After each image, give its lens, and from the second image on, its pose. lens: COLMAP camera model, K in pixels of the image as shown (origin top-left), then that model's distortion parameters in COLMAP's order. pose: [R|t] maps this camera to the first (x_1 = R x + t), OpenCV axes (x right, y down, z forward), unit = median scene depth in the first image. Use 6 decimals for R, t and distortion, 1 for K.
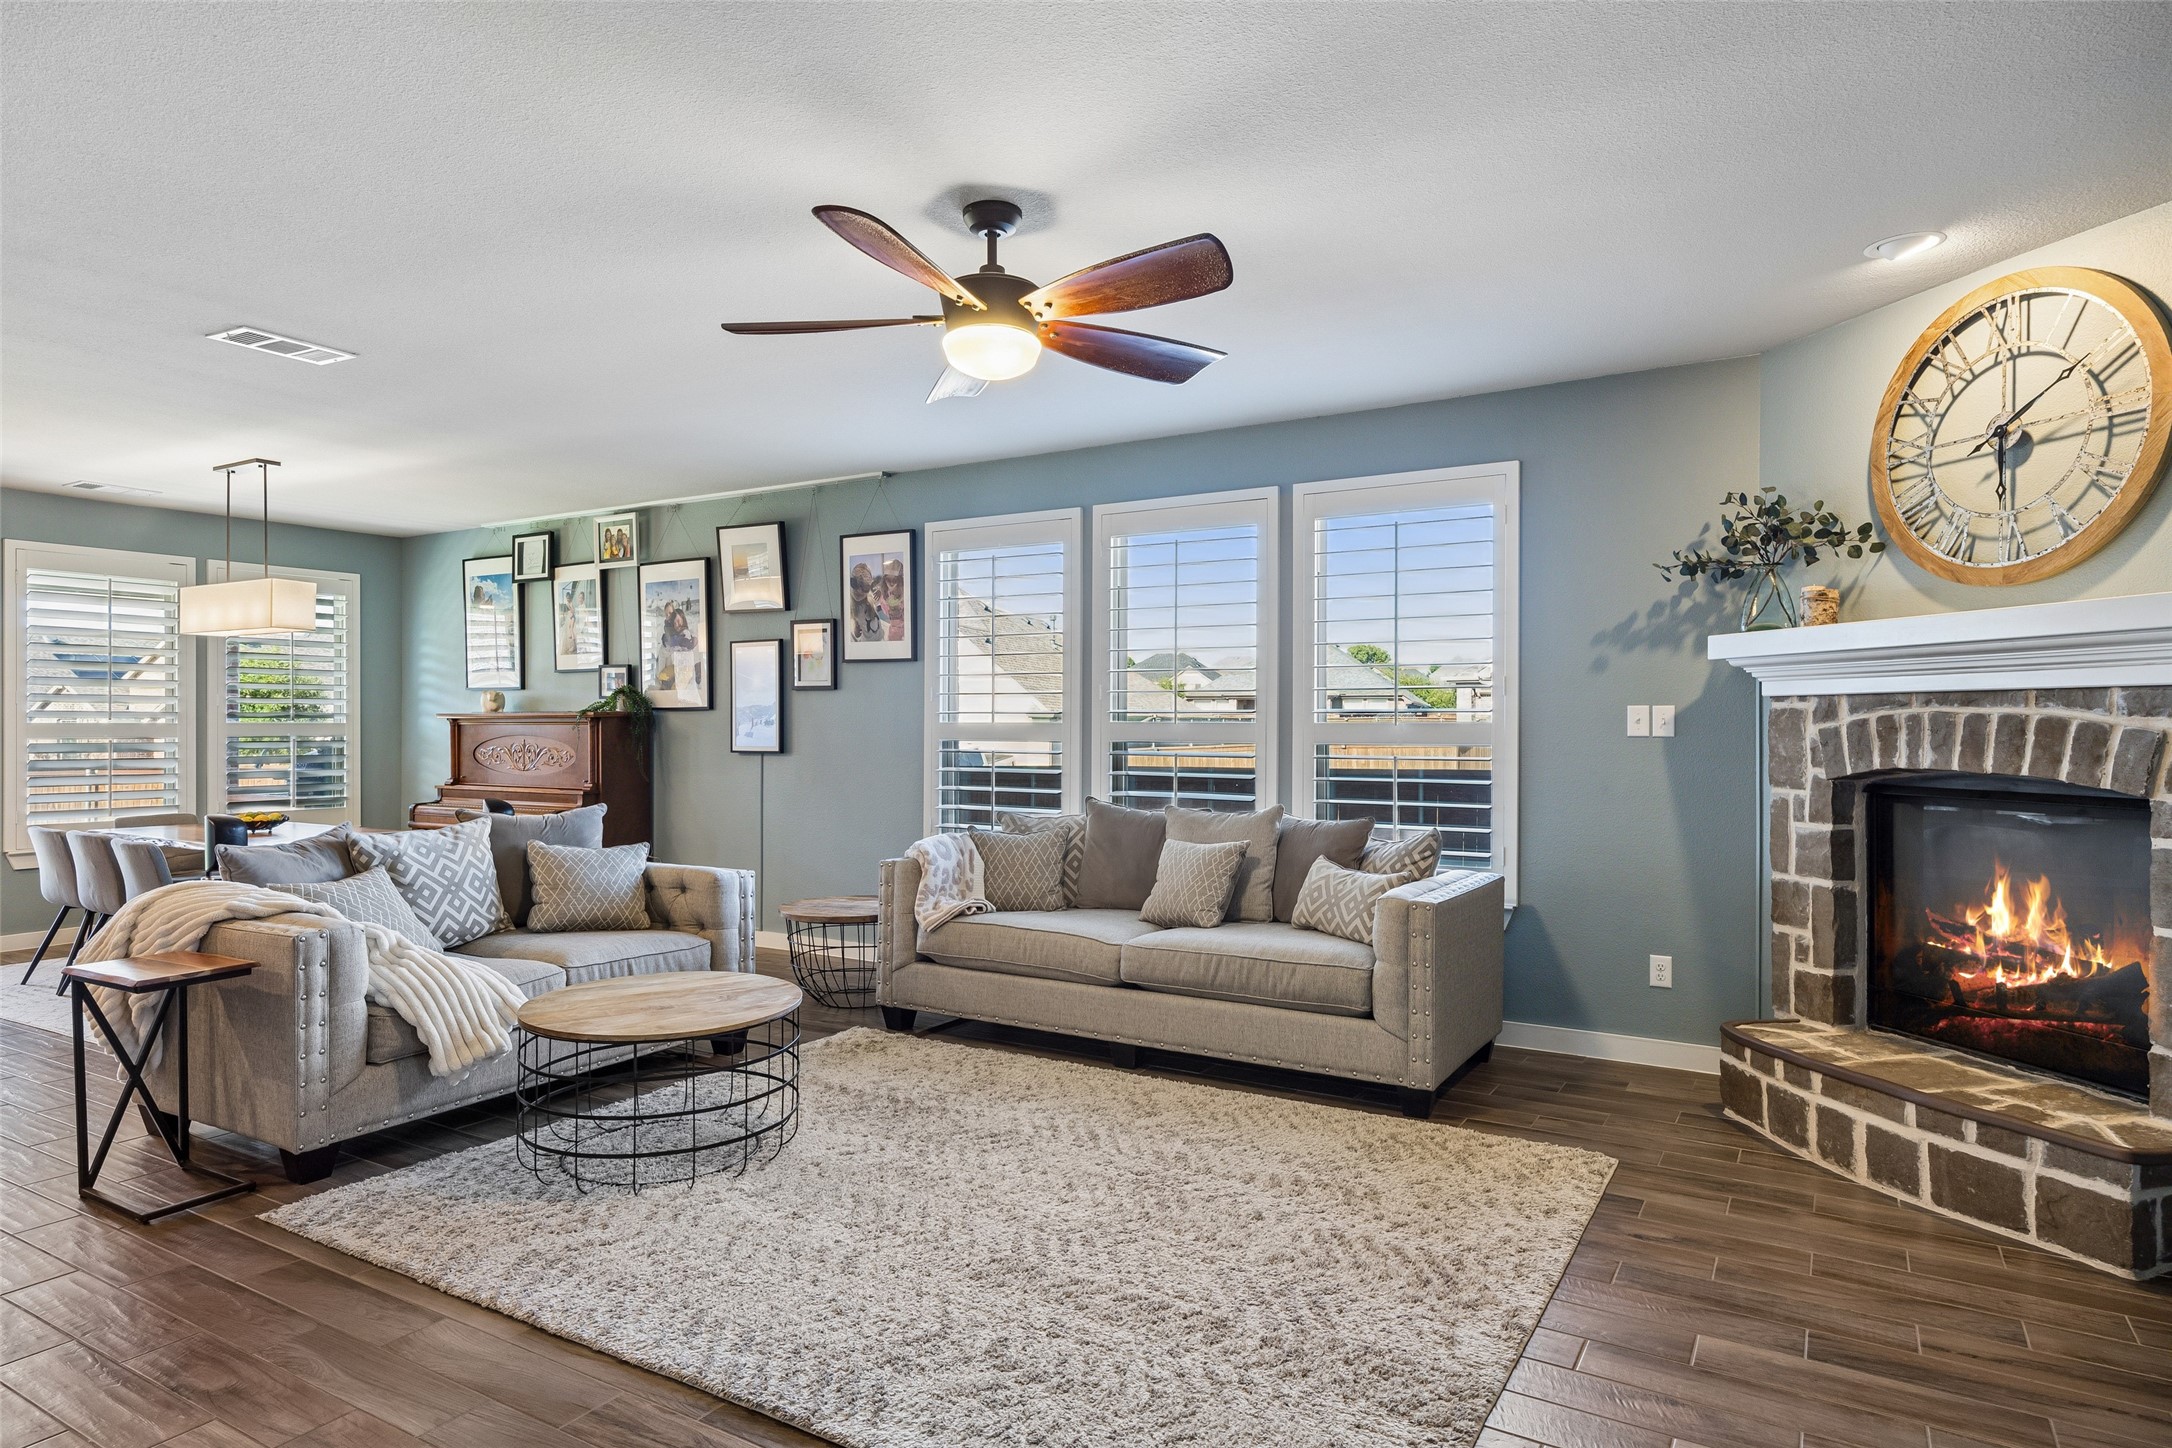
lens RADIAL K [[1335.3, 0, 1085.5], [0, 1335.3, 725.6], [0, 0, 1]] dist [0.026494, 0.000603]
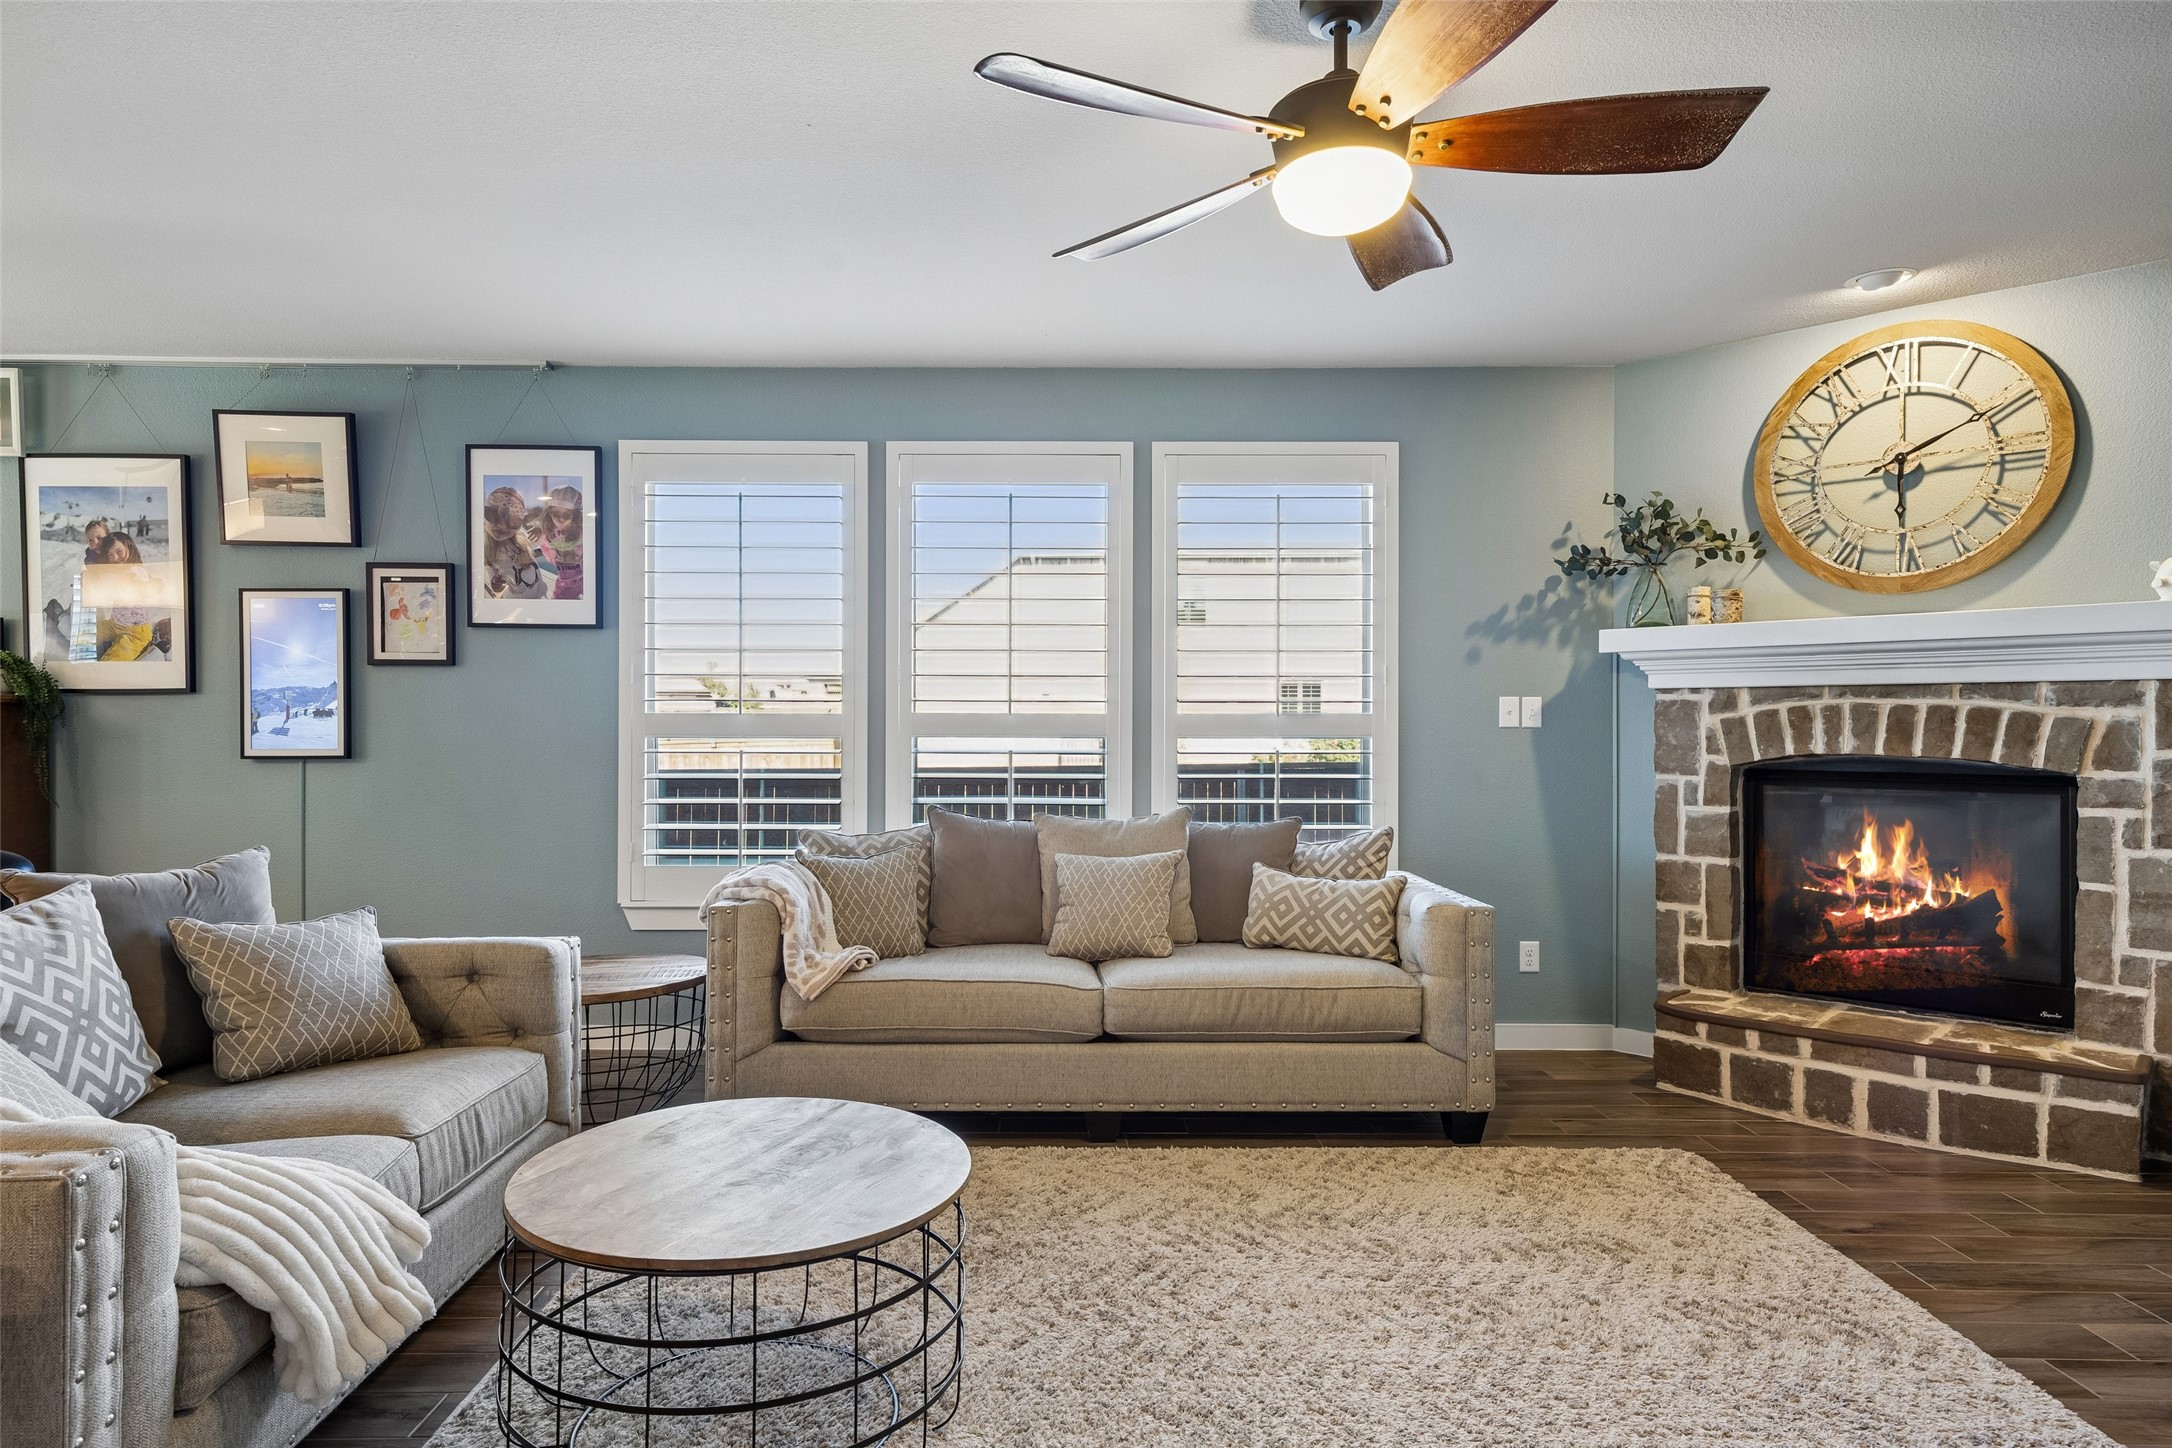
lens RADIAL K [[1335.3, 0, 1096.0], [0, 1335.3, 727.4], [0, 0, 1]] dist [0.026494, 0.000603]
pose [[0.837533, -0.002636, 0.546381, -0.455533], [0.001048, 0.999994, 0.003218, 0.005371], [-0.546386, -0.002123, 0.837531, 0.364917]]
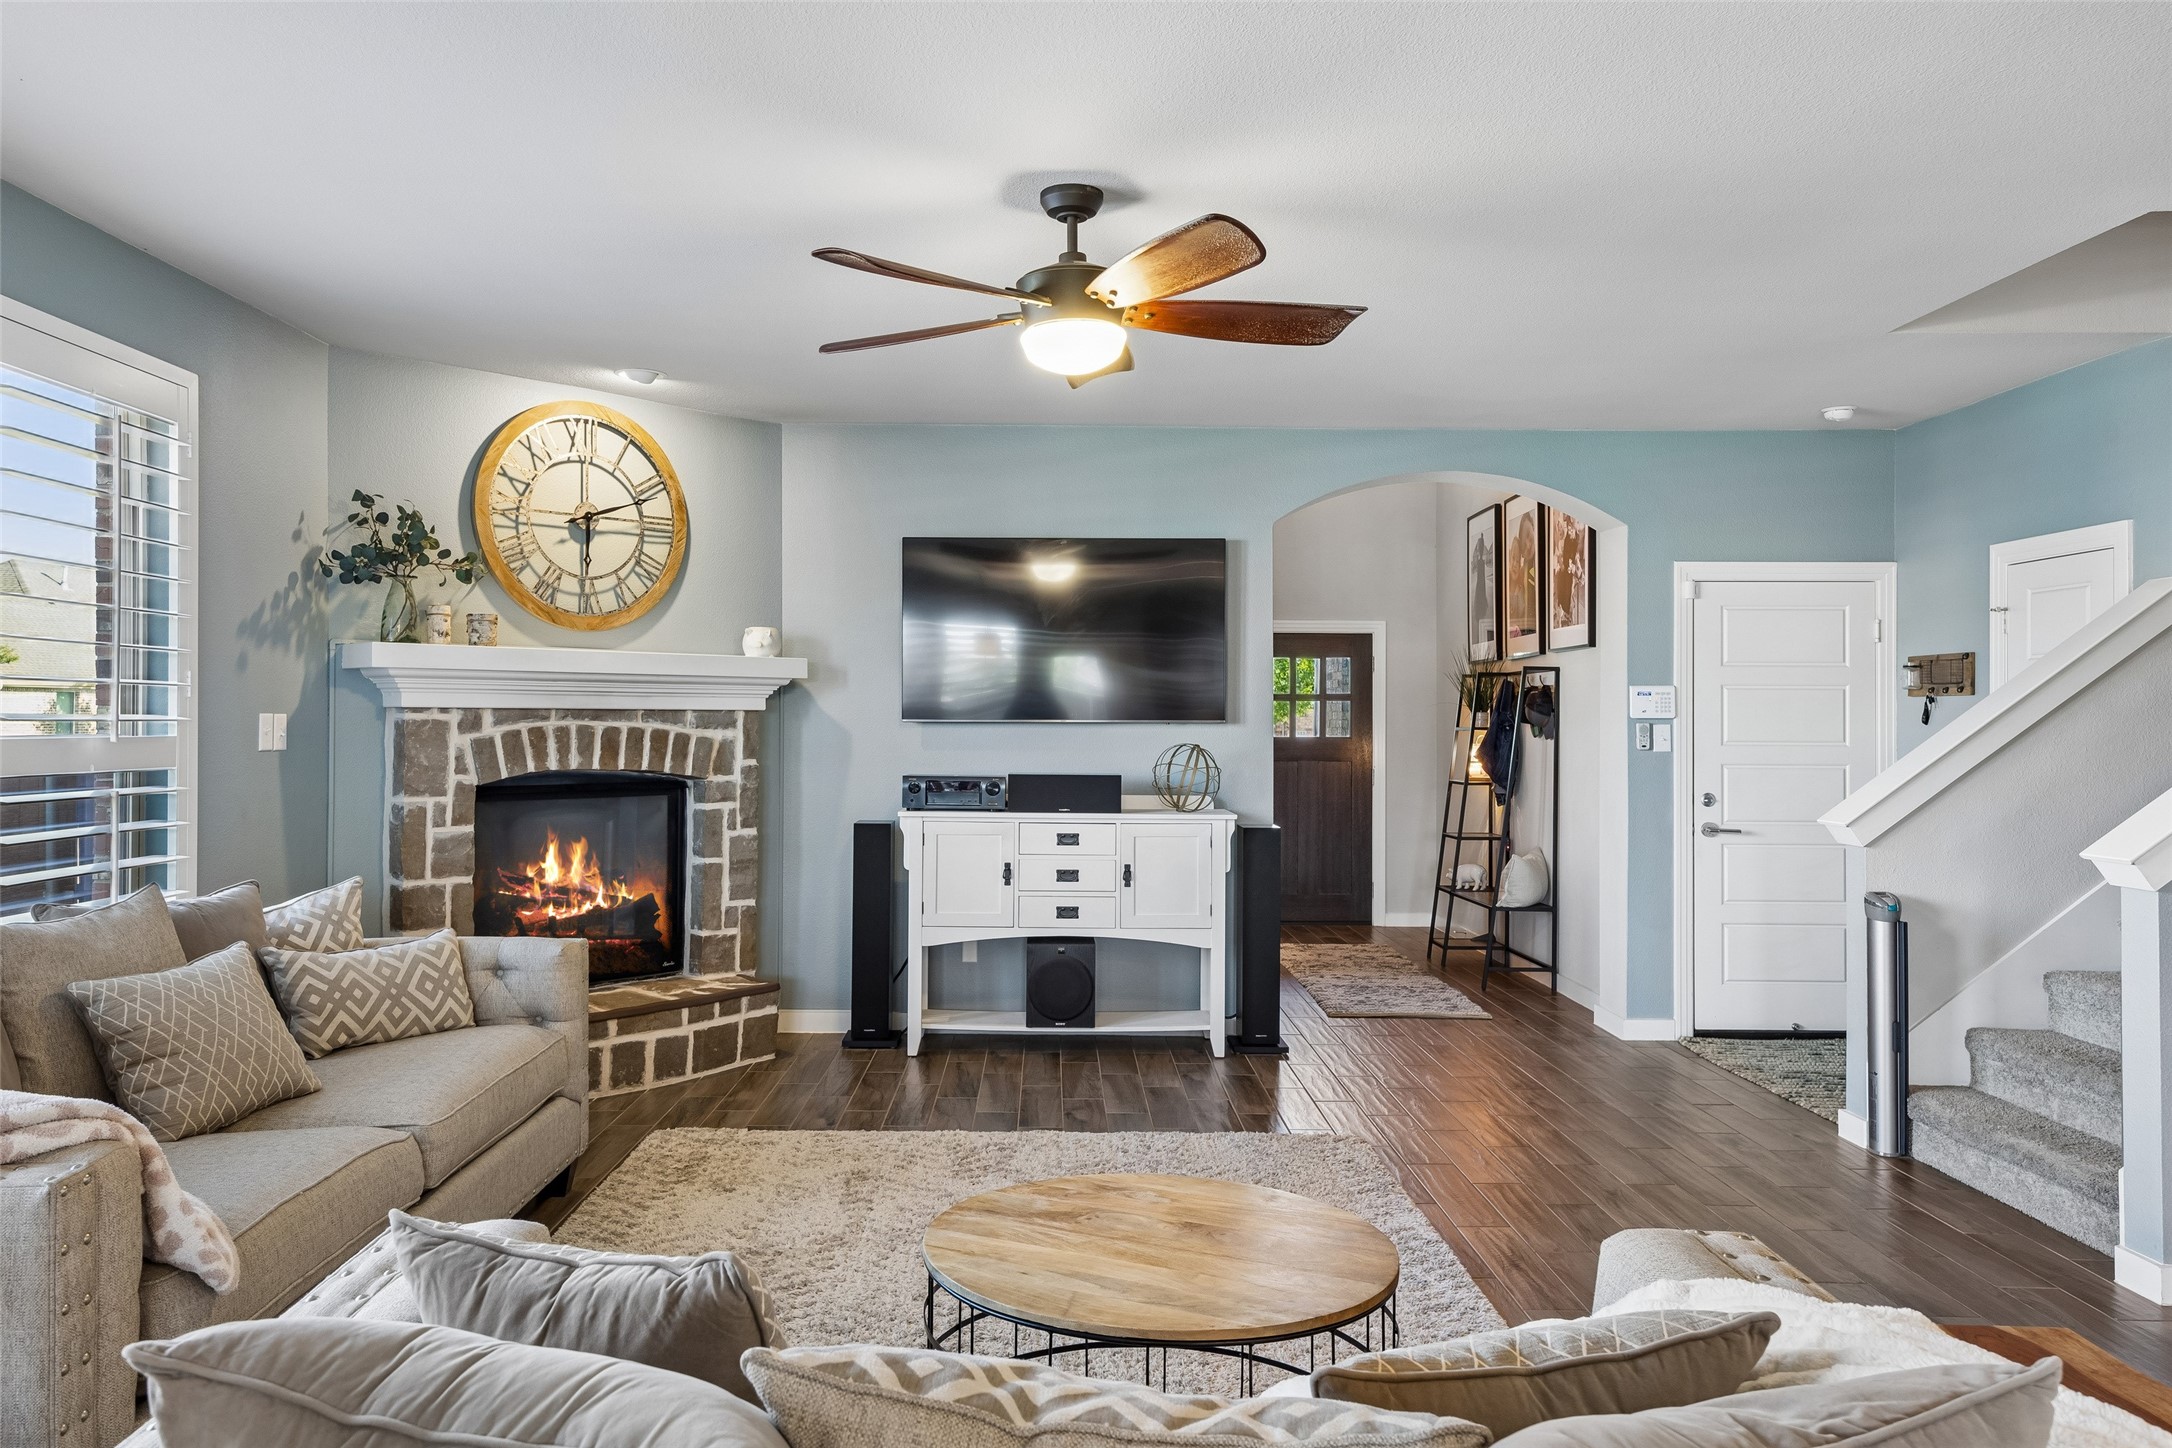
lens RADIAL K [[1488.9, 0, 1100.0], [0, 1488.9, 711.4], [0, 0, 1]] dist [0.033048, 0.005427]
pose [[-0.550522, 0.001628, 0.834819, -0.741095], [-0.005526, 0.999969, -0.005594, -0.015615], [-0.834802, -0.007693, -0.550496, 1.223748]]
